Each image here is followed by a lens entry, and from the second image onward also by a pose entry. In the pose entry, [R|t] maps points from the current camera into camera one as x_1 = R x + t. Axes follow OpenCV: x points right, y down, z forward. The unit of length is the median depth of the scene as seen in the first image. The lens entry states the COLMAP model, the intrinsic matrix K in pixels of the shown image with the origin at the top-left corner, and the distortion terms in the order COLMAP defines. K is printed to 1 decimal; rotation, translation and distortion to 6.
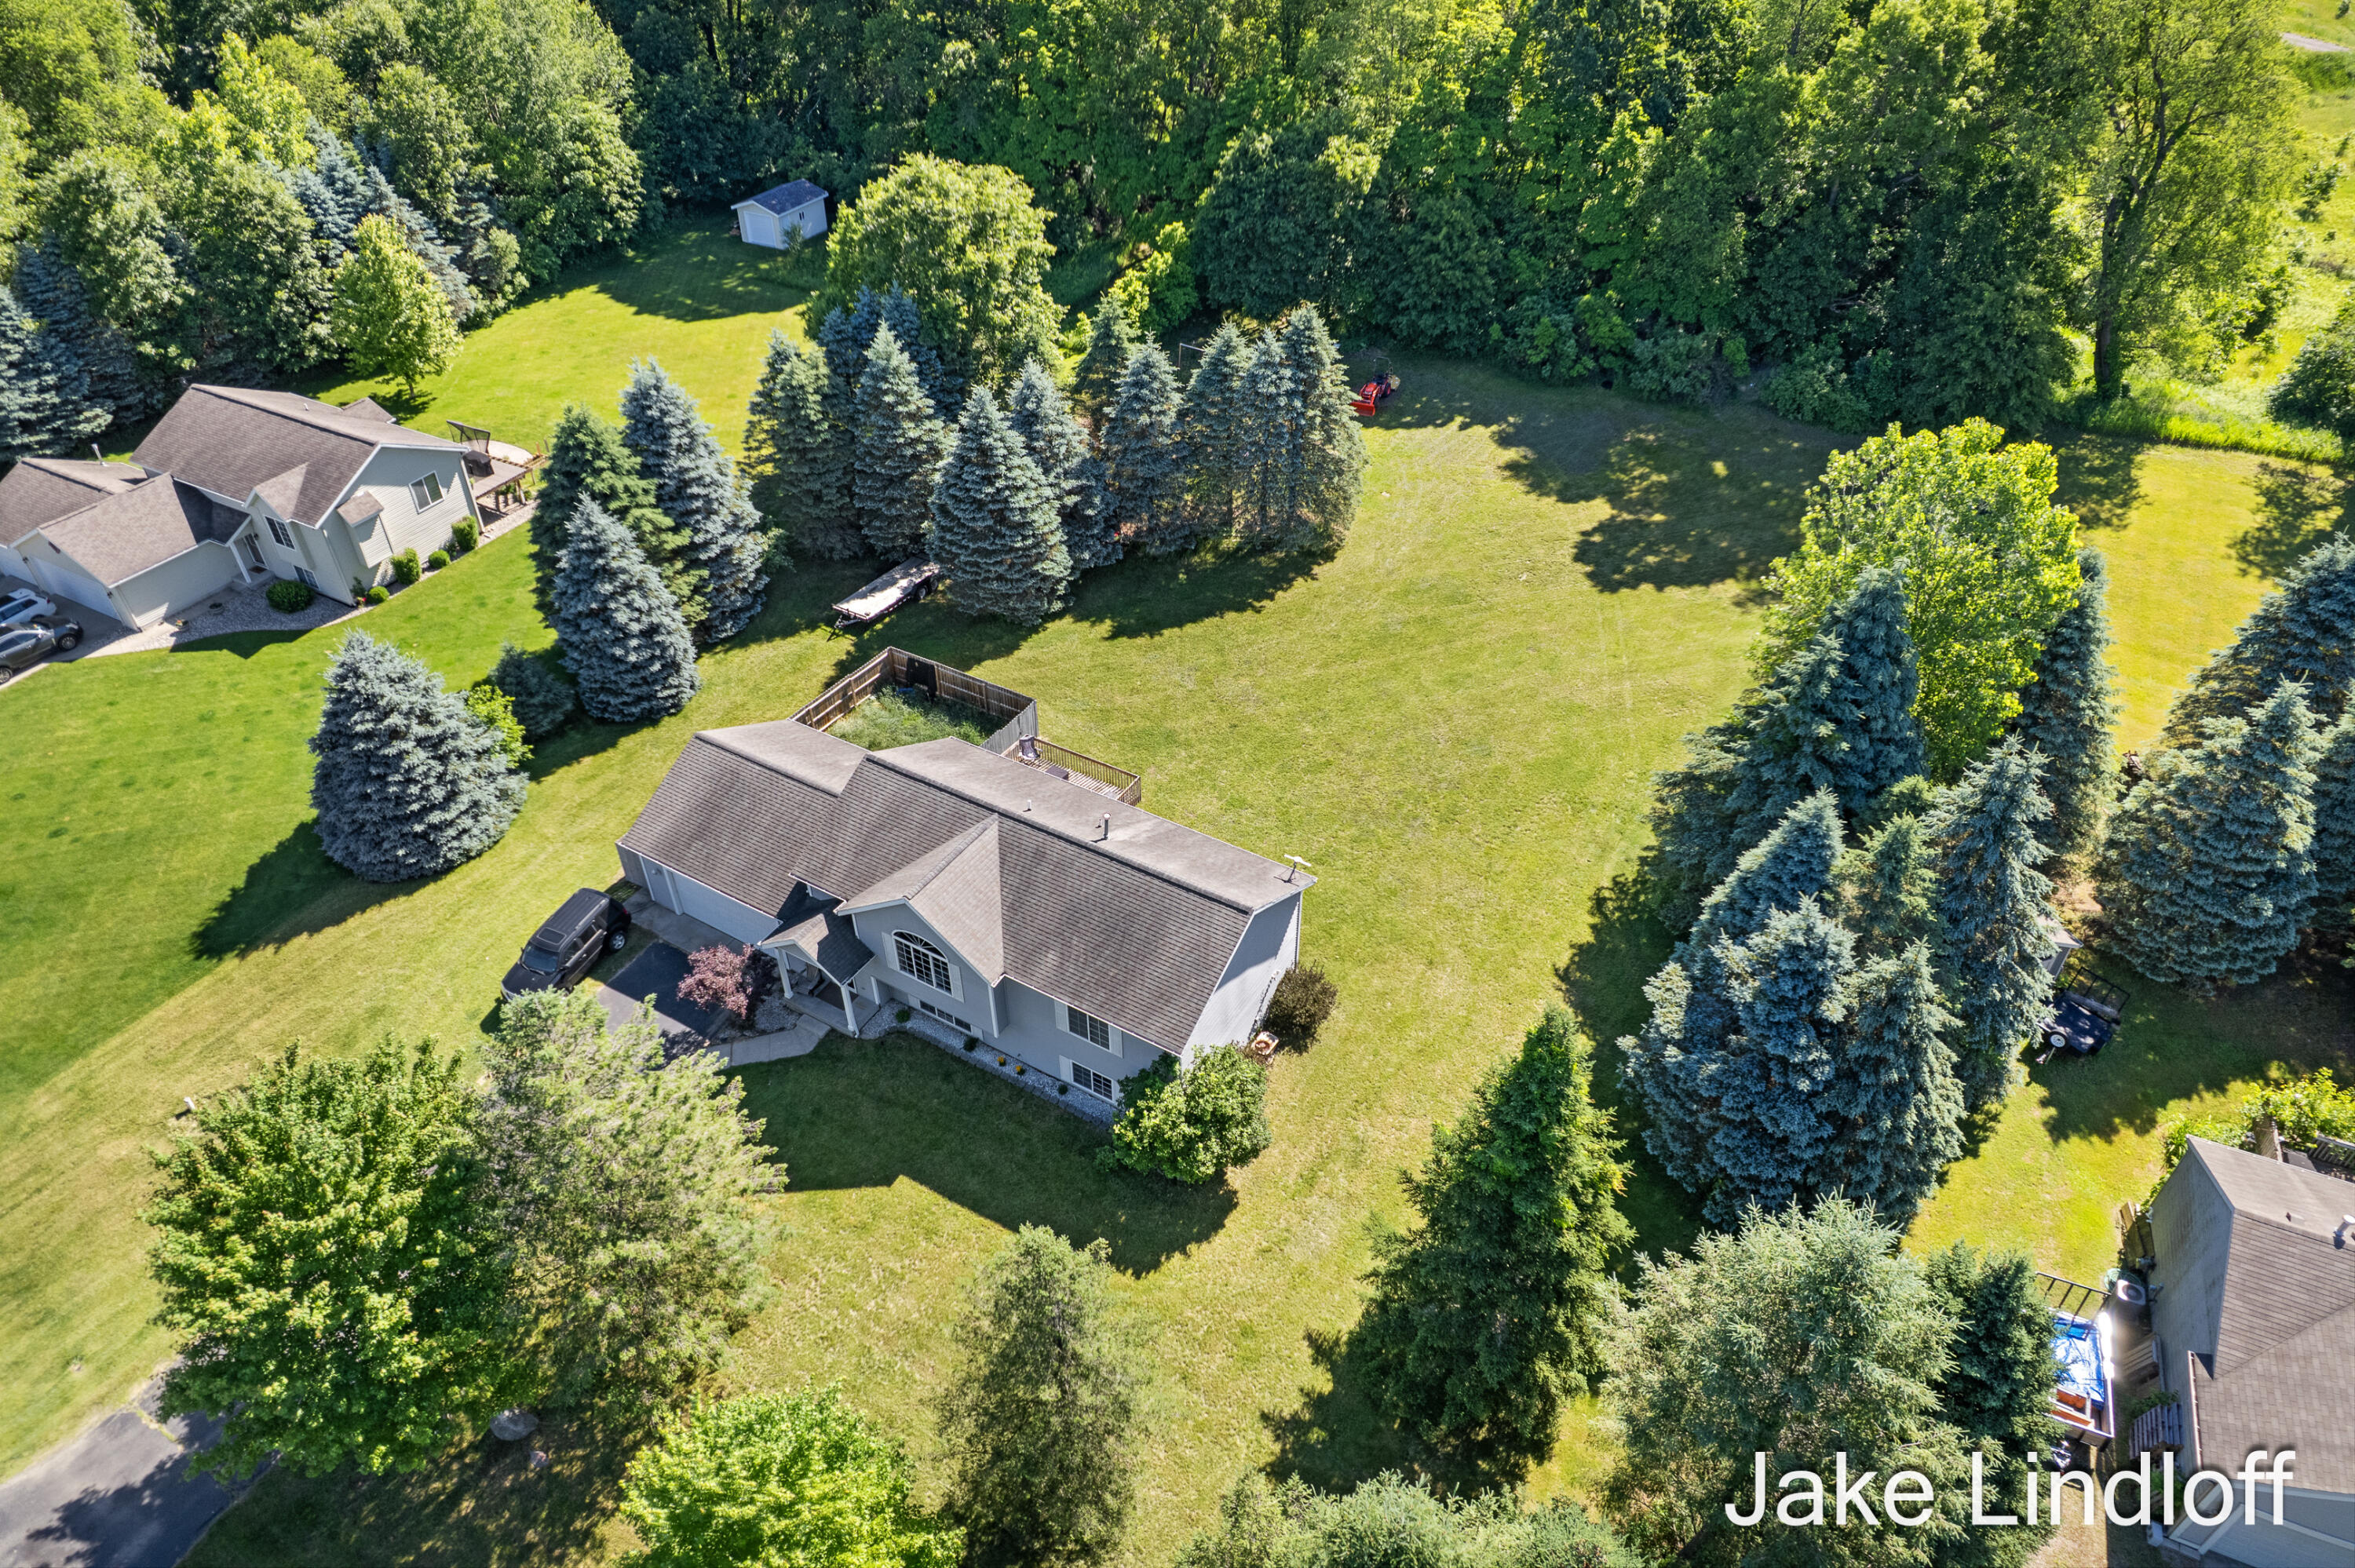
lens RADIAL K [[1498.7, 0, 1165.3], [0, 1498.7, 788.6], [0, 0, 1]] dist [-0.046999, 0.028779]
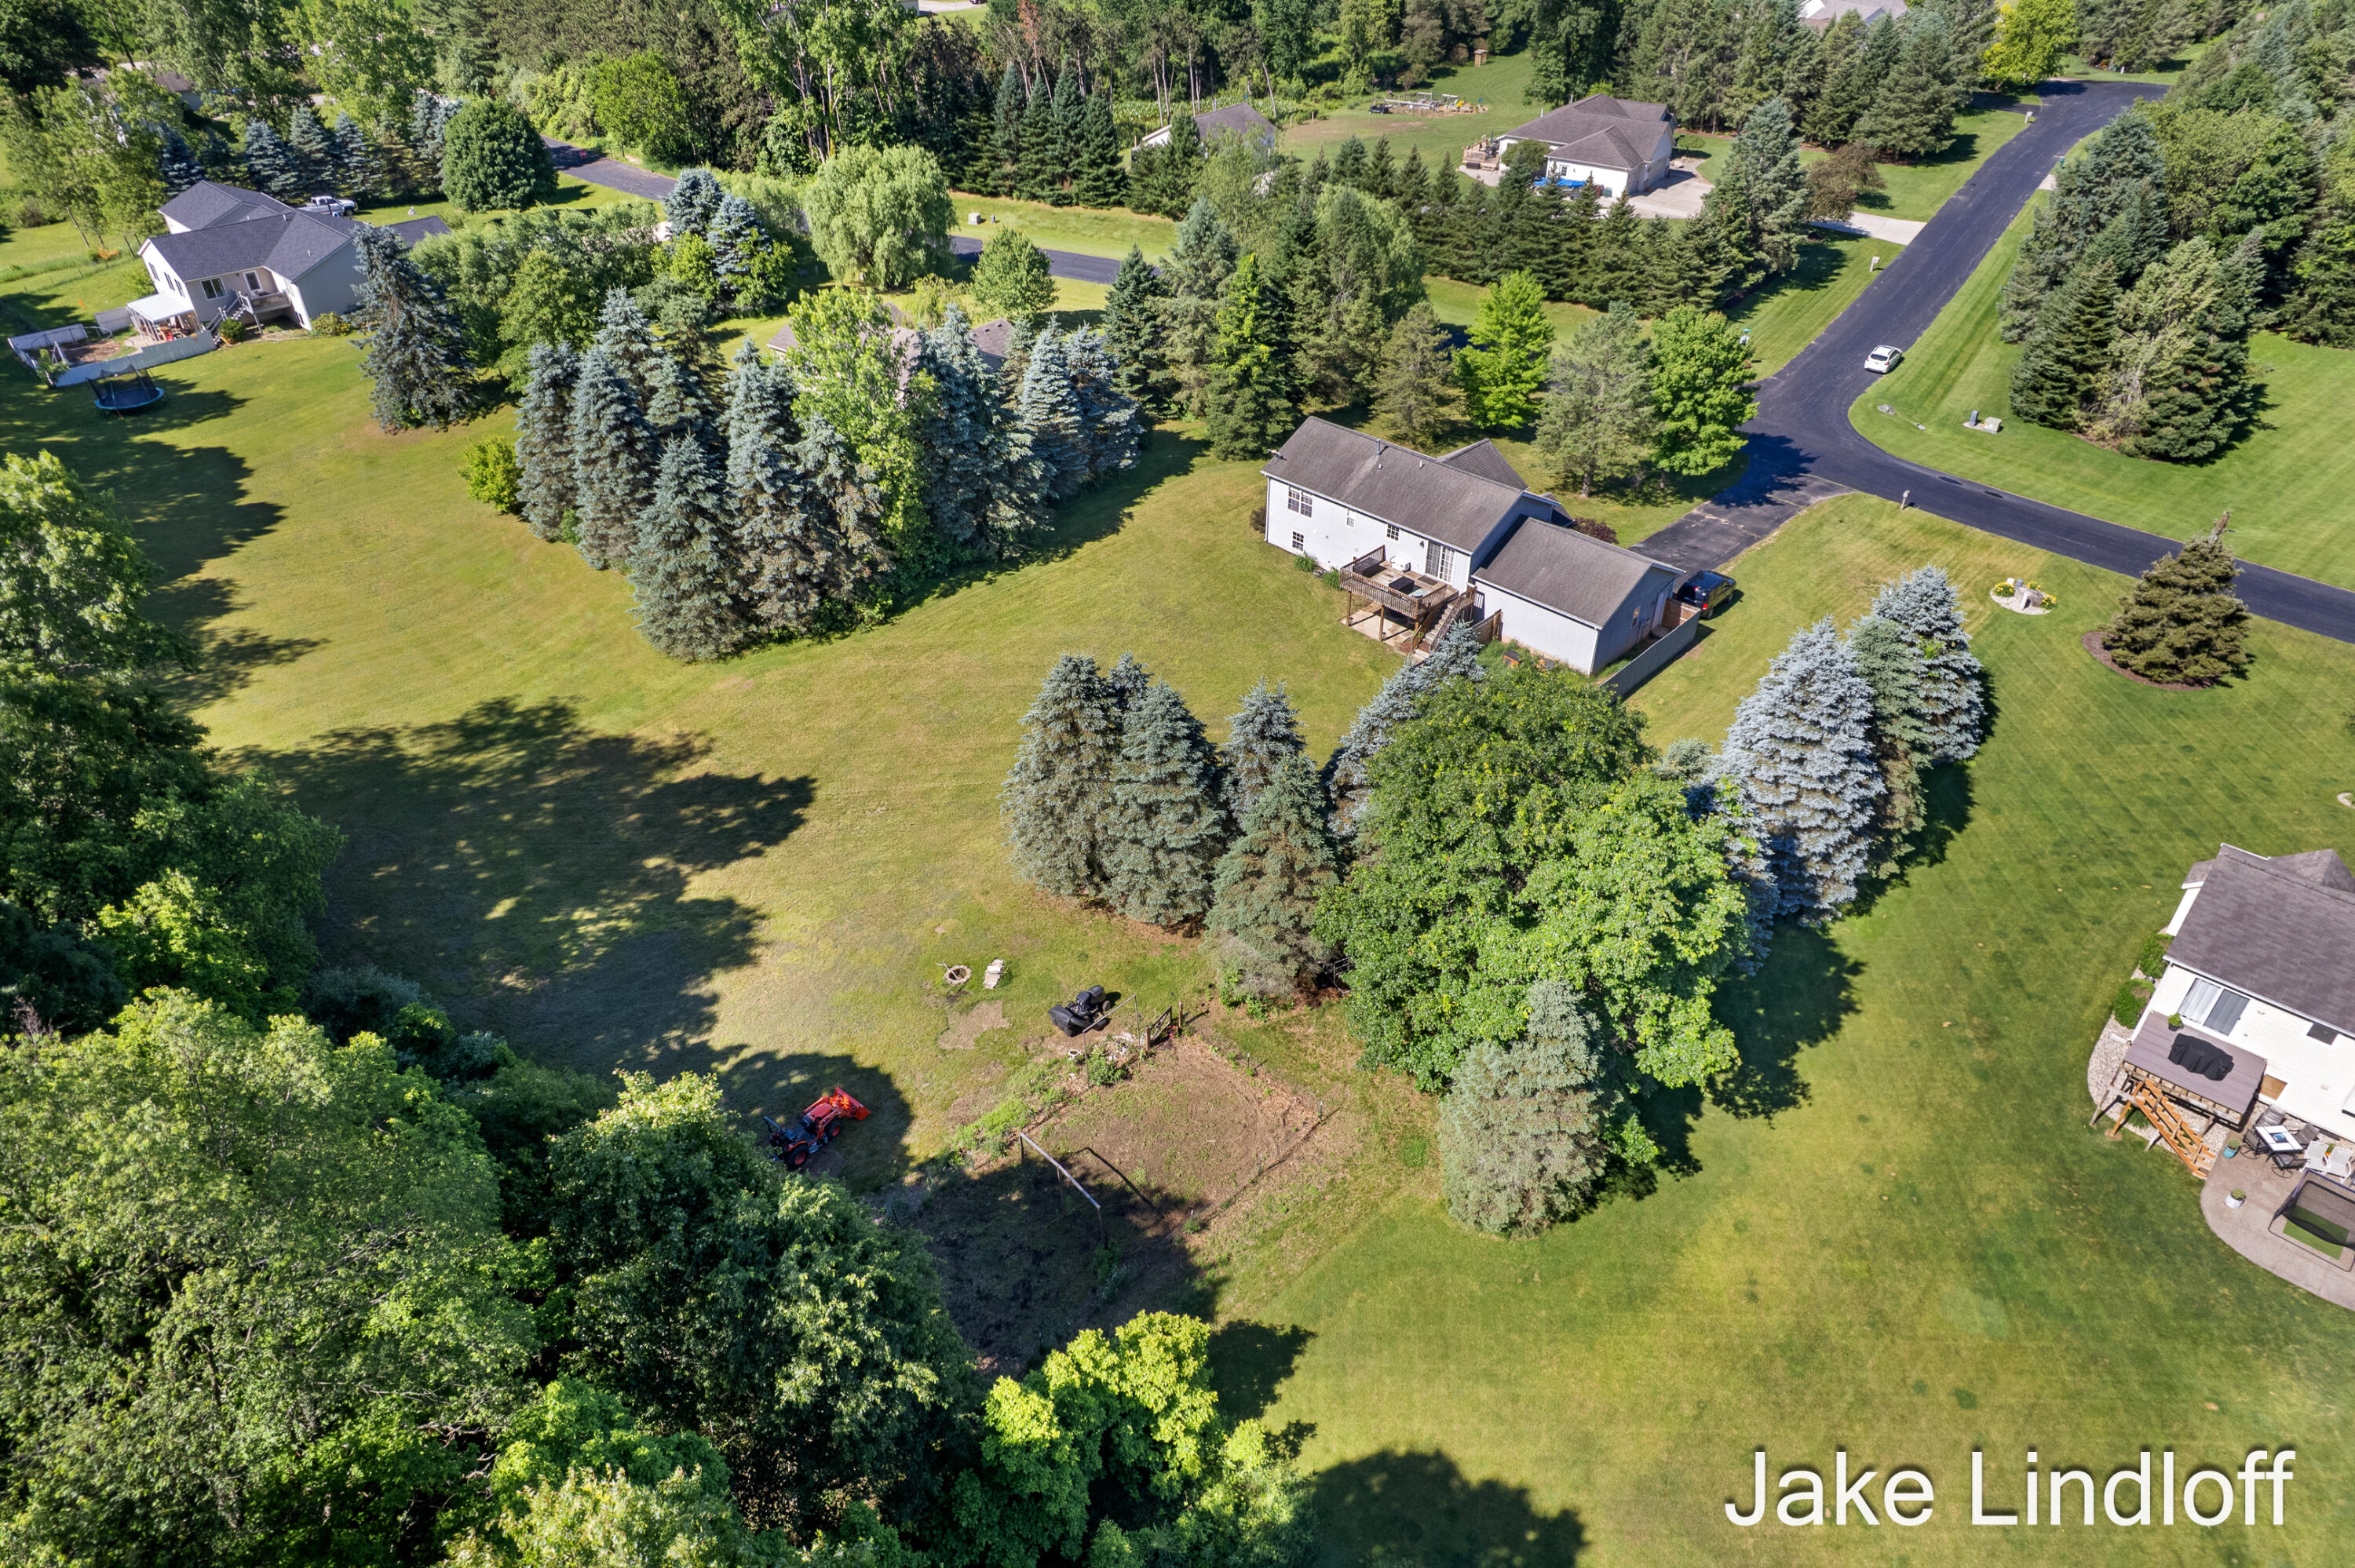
lens RADIAL K [[1498.7, 0, 1188.5], [0, 1498.7, 789.0], [0, 0, 1]] dist [-0.046999, 0.028779]
pose [[-0.976194, -0.126460, 0.176217, -0.118496], [0.137243, 0.268978, 0.953318, -1.051936], [-0.167955, 0.954808, -0.245219, 1.228824]]
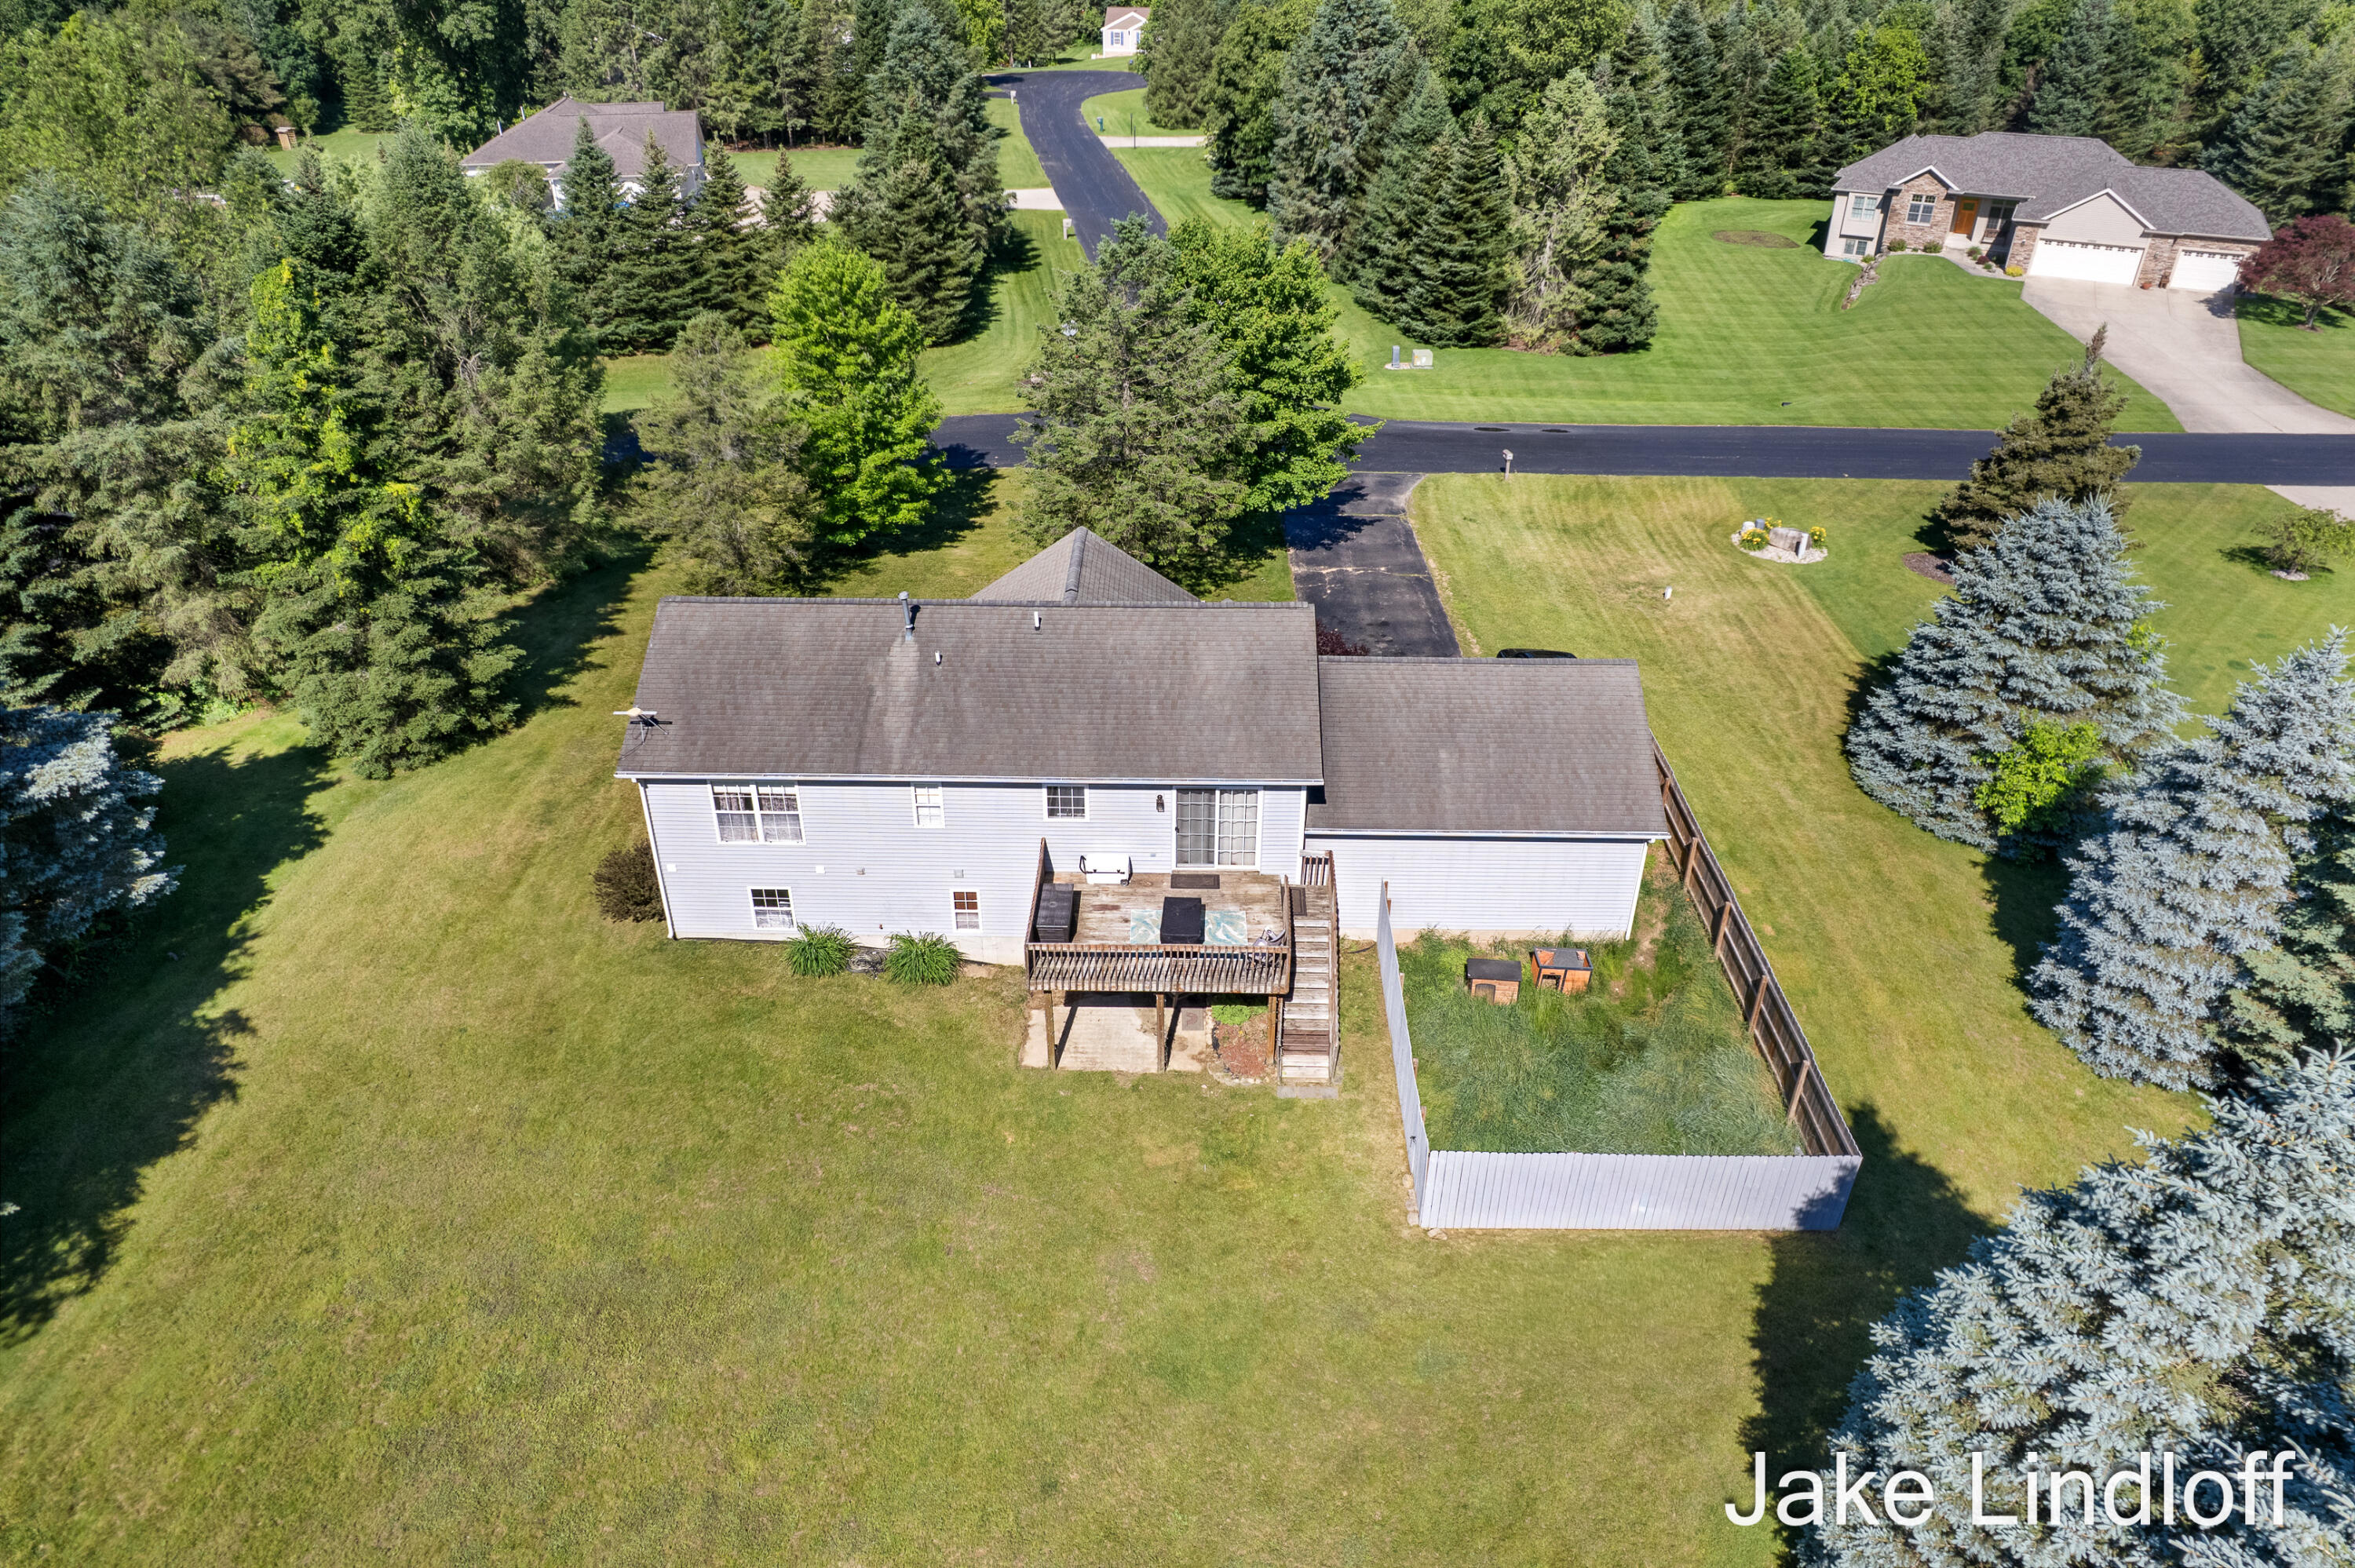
lens RADIAL K [[1498.7, 0, 1180.0], [0, 1498.7, 785.3], [0, 0, 1]] dist [-0.046999, 0.028779]
pose [[-0.860297, 0.264376, -0.435883, 0.117497], [-0.320885, 0.383568, 0.865972, -0.392977], [0.396133, 0.884862, -0.245148, 0.853897]]
